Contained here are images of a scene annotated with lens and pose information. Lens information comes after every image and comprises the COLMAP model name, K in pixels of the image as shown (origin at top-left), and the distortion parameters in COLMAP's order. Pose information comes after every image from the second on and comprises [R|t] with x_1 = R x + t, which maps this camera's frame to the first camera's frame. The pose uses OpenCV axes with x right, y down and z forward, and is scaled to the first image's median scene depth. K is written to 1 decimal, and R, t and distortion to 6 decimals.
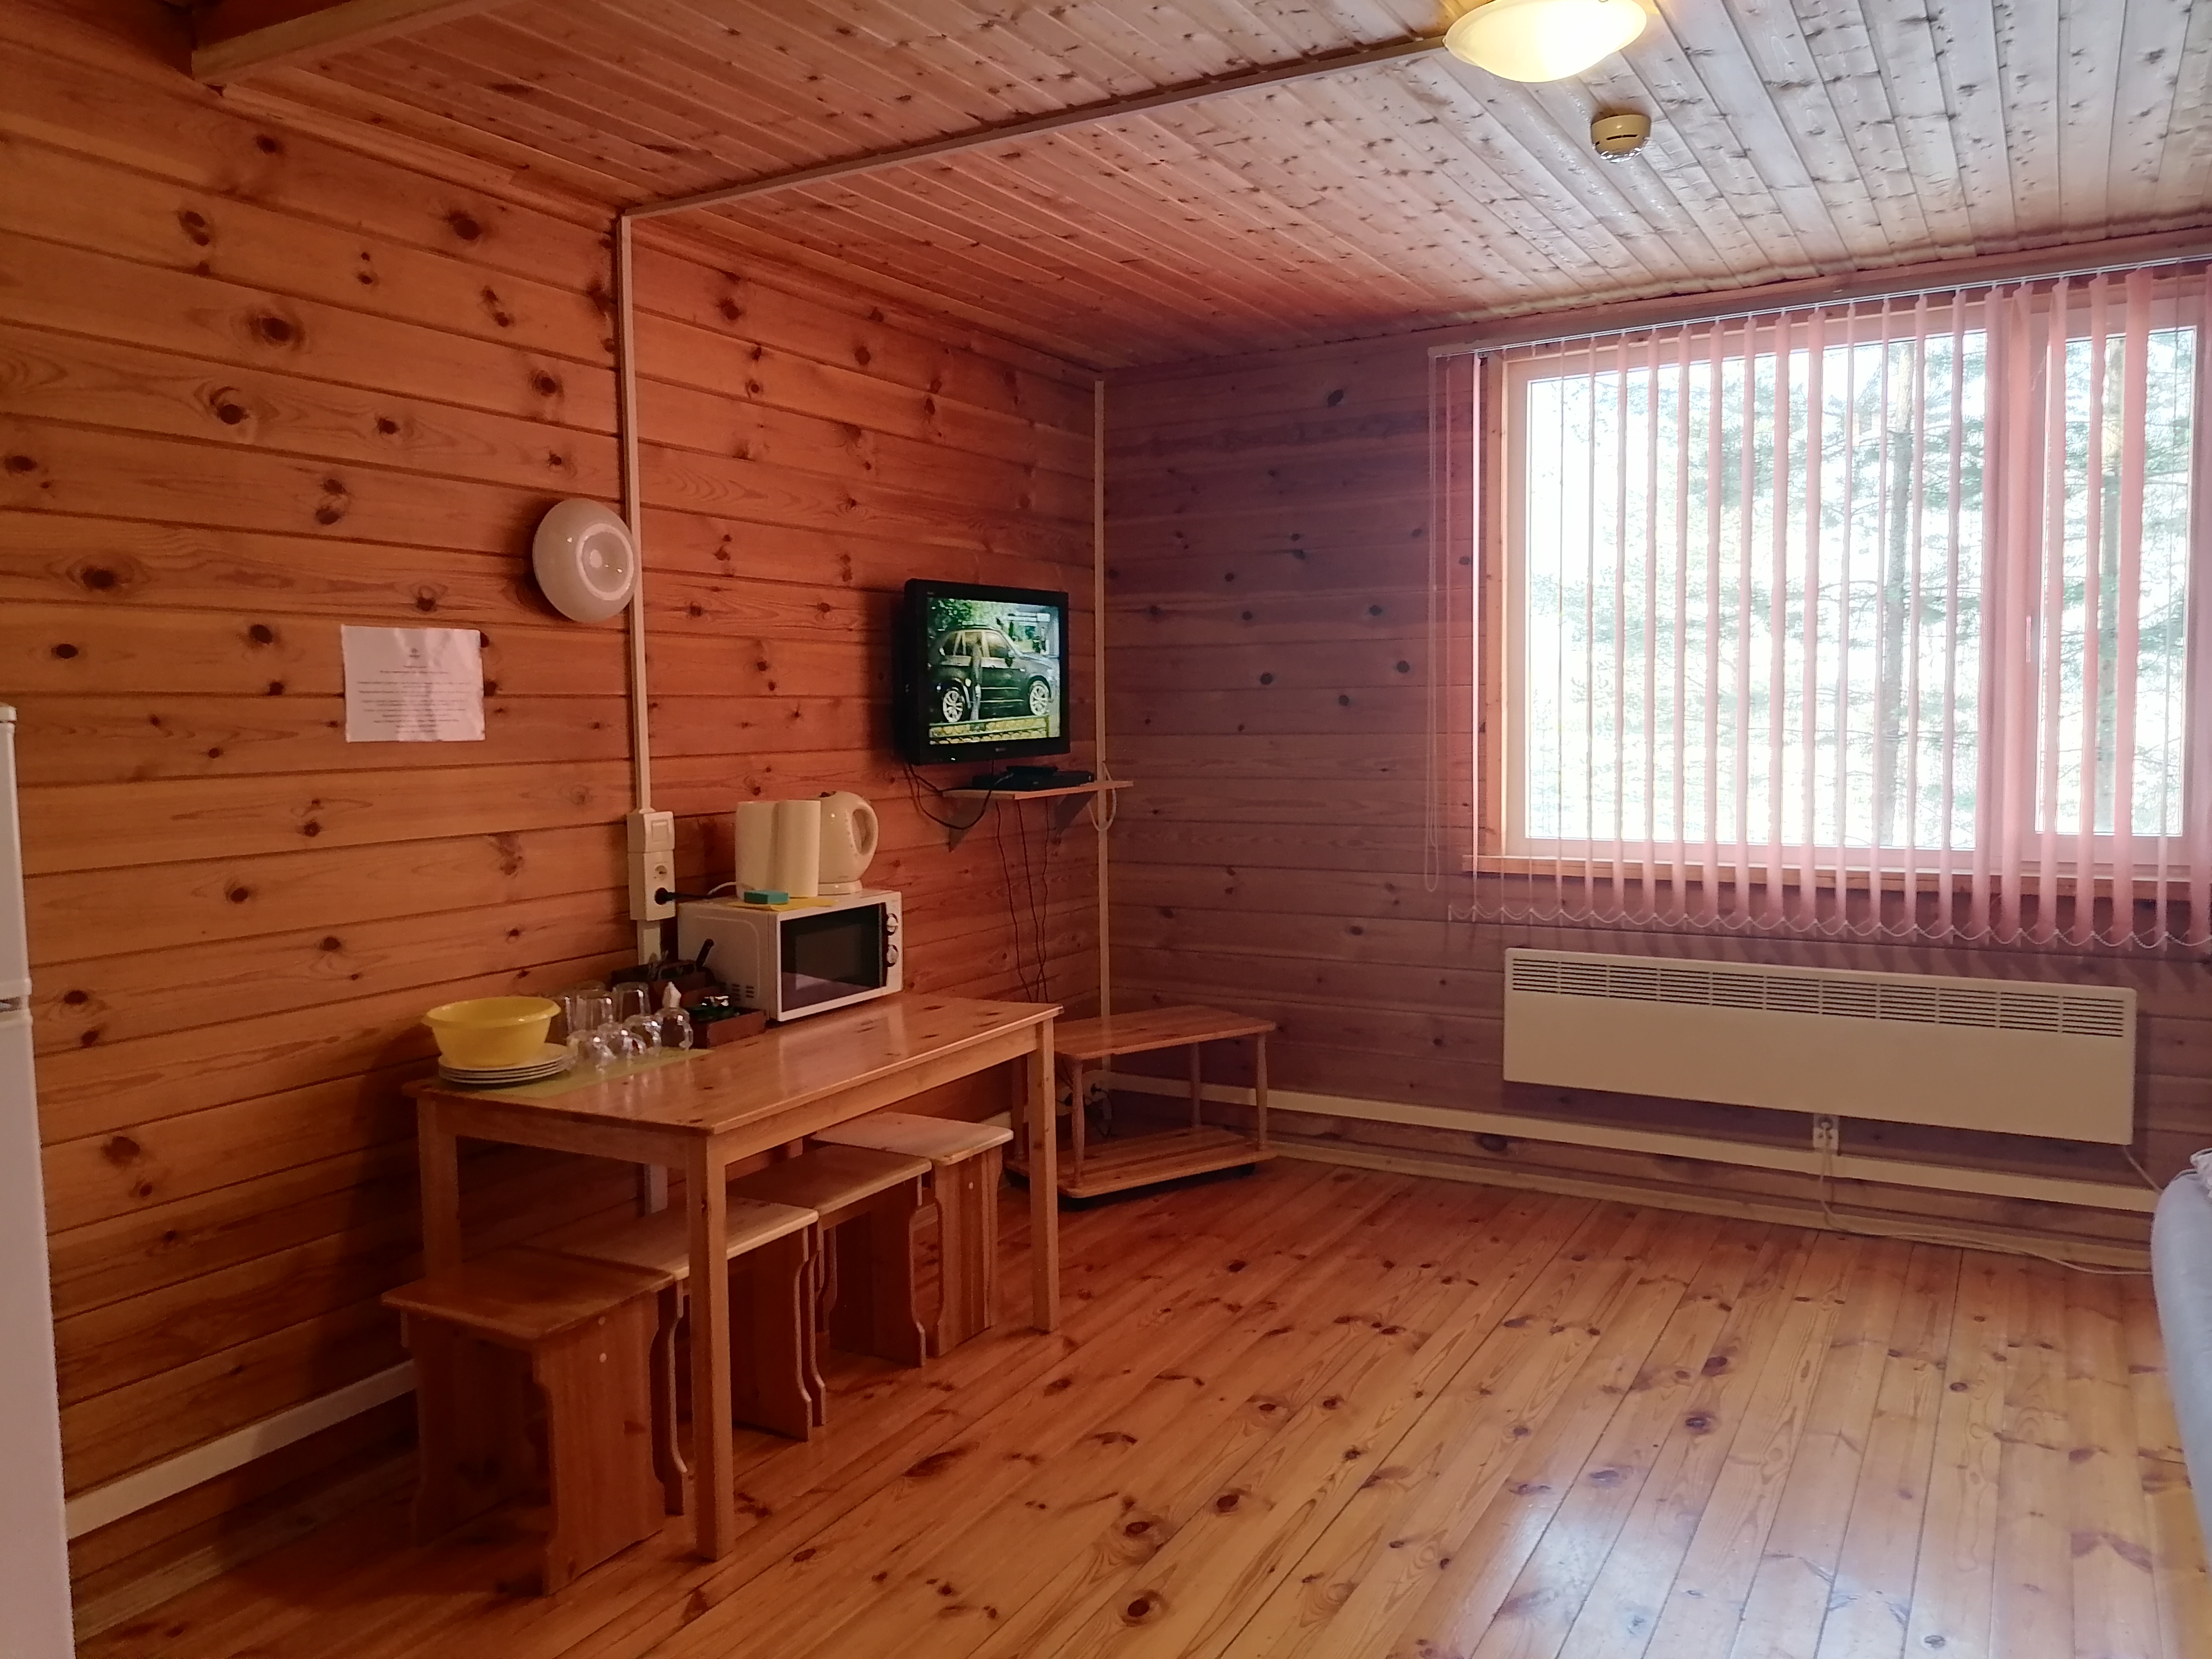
lens RADIAL K [[1649.1, 0, 1109.5], [0, 1649.1, 825.7], [0, 0, 1]] dist [0.123673, -0.177431]
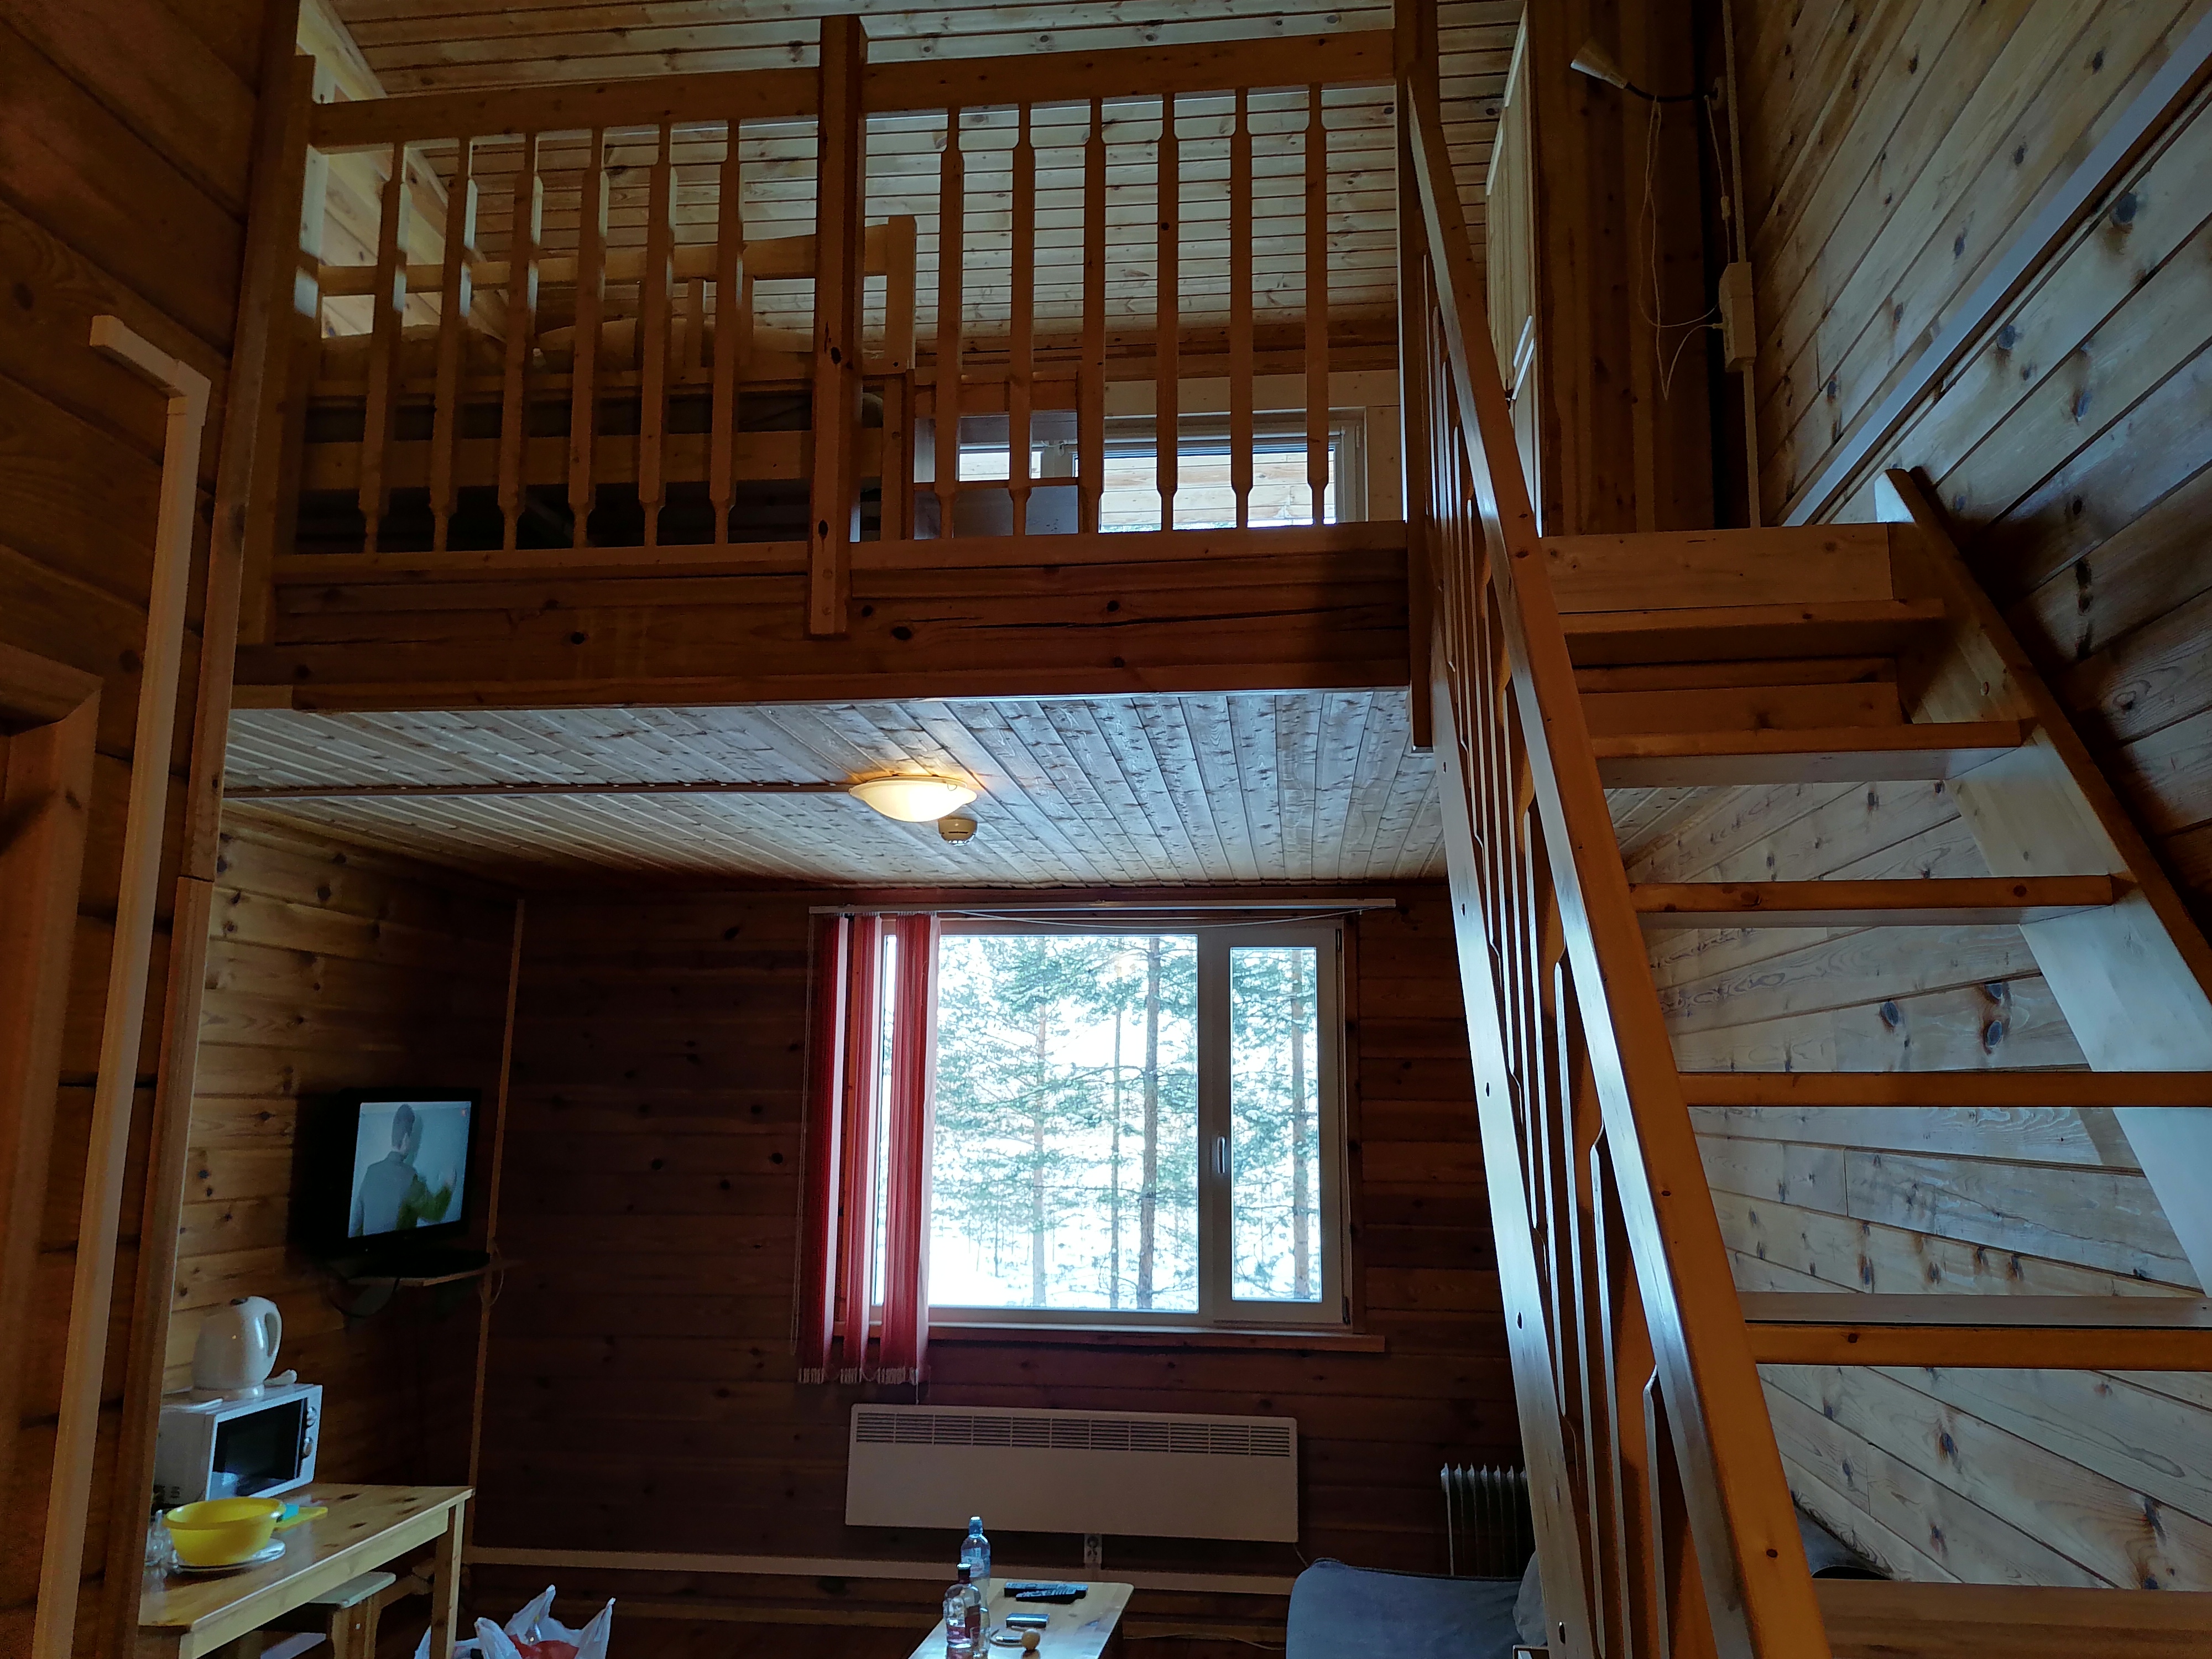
lens RADIAL K [[1649.1, 0, 1109.5], [0, 1649.1, 825.7], [0, 0, 1]] dist [0.123673, -0.177431]
pose [[0.920709, 0.088947, 0.379979, -0.094128], [0.003987, 0.971484, -0.237071, -0.049632], [-0.390231, 0.219789, 0.894099, -0.263803]]
